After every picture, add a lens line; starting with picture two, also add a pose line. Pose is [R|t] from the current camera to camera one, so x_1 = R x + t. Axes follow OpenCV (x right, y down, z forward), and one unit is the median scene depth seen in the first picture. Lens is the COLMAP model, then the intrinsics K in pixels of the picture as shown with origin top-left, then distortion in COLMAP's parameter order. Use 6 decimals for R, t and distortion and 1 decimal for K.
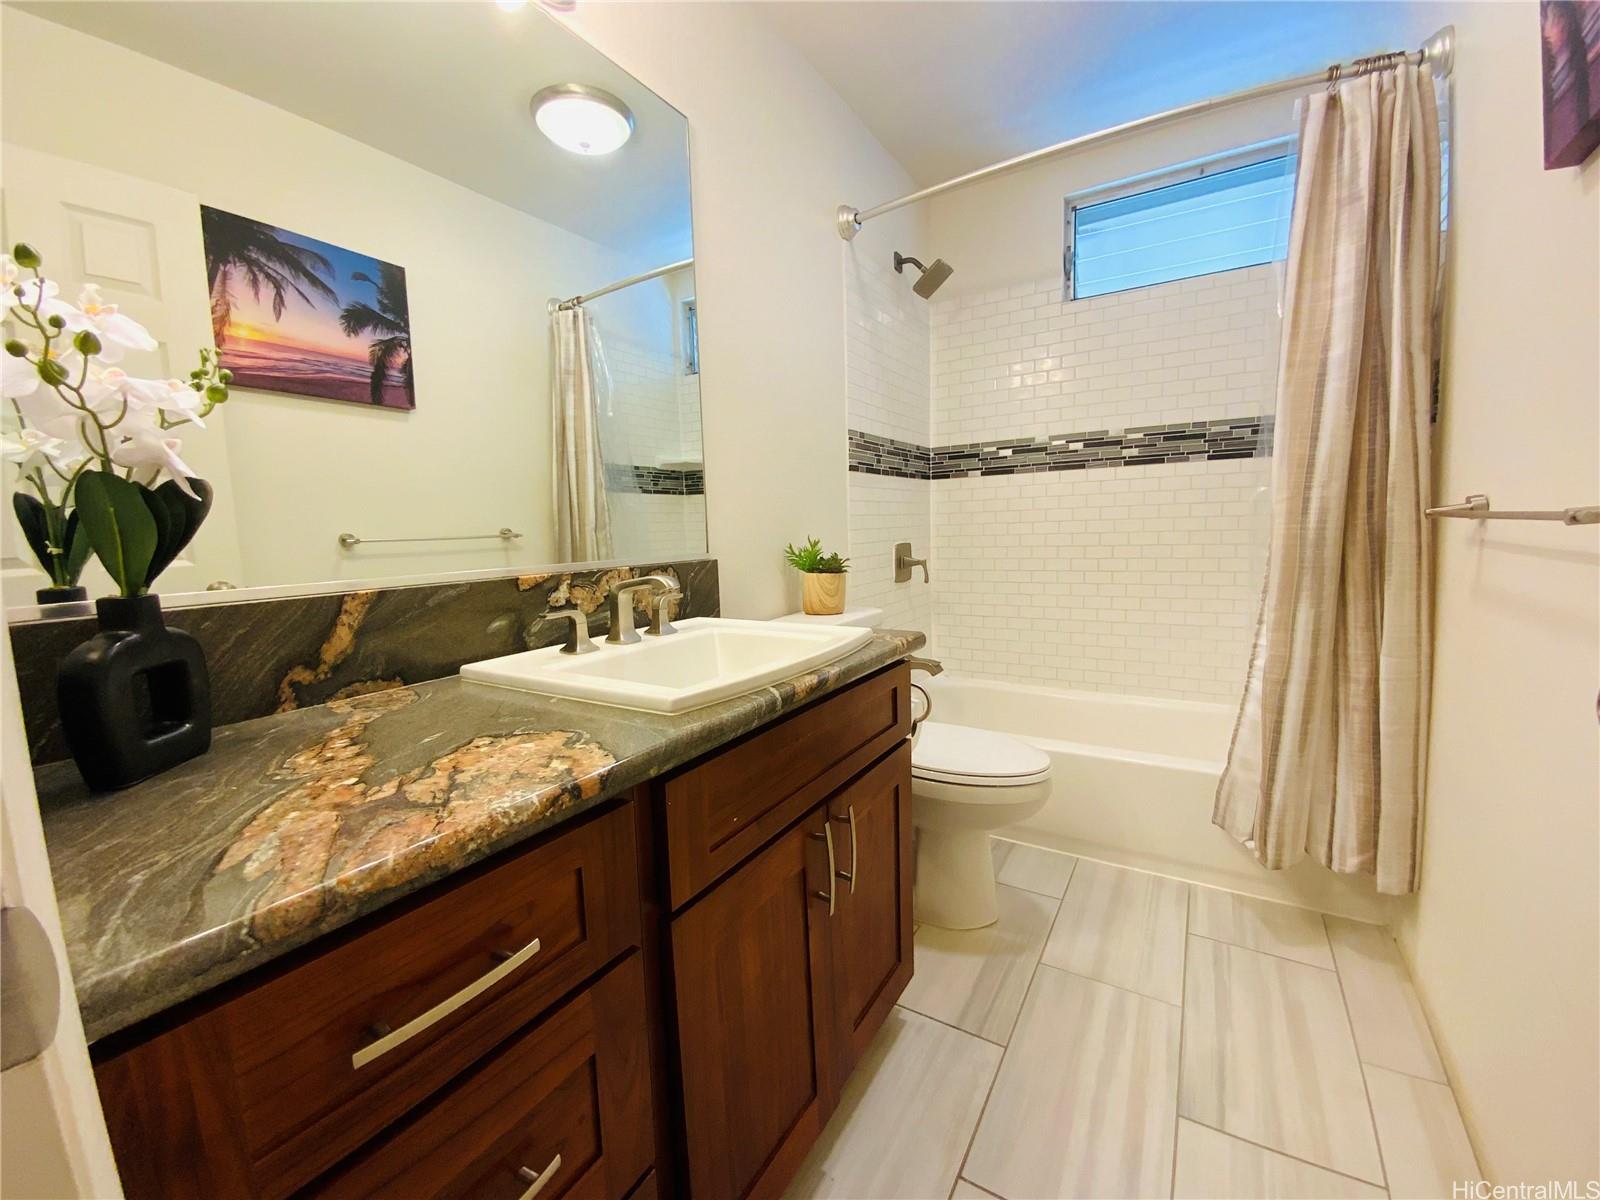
lens RADIAL K [[633.6, 0, 800.0], [0, 633.6, 600.0], [0, 0, 1]] dist [0.002598, 0.000132]
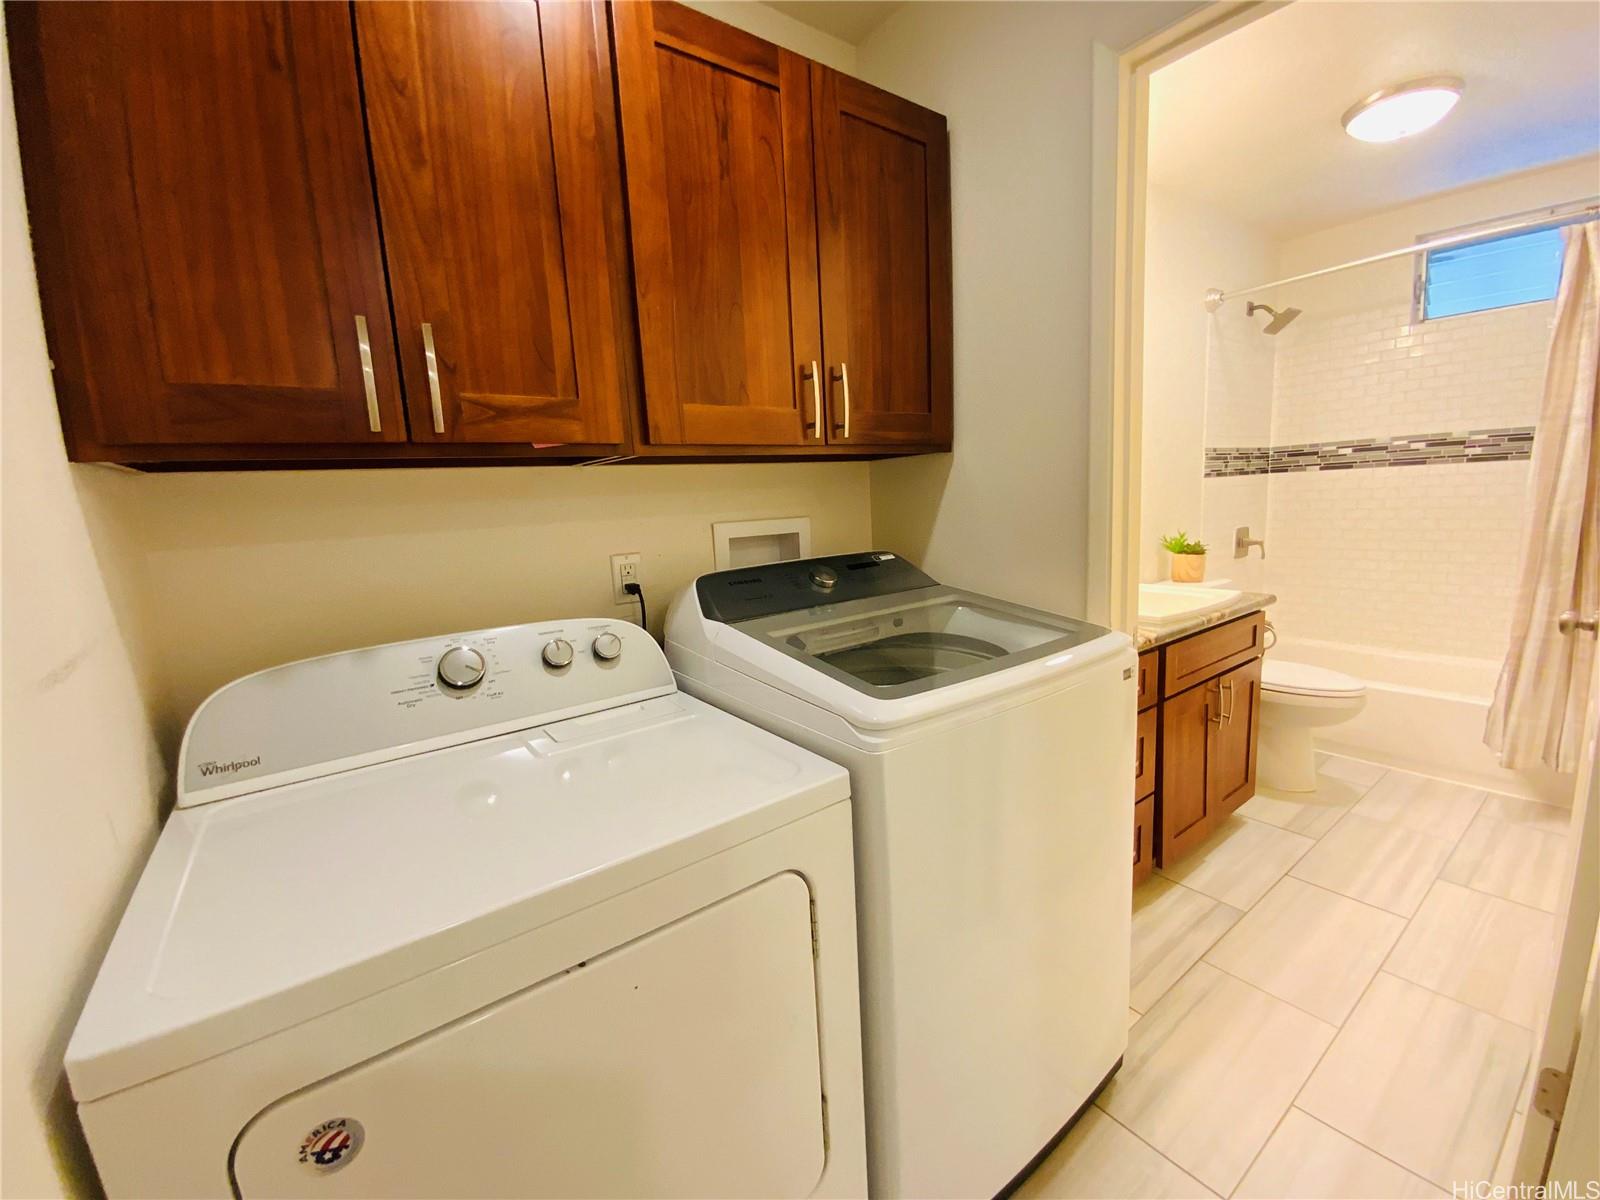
lens RADIAL K [[644.4, 0, 800.0], [0, 644.4, 600.0], [0, 0, 1]] dist [-0.001402, -0.006192]
pose [[0.925853, 0.034512, -0.376304, -0.184305], [-0.012664, 0.998095, 0.060380, -0.011728], [0.377671, -0.051138, 0.924527, -0.587169]]
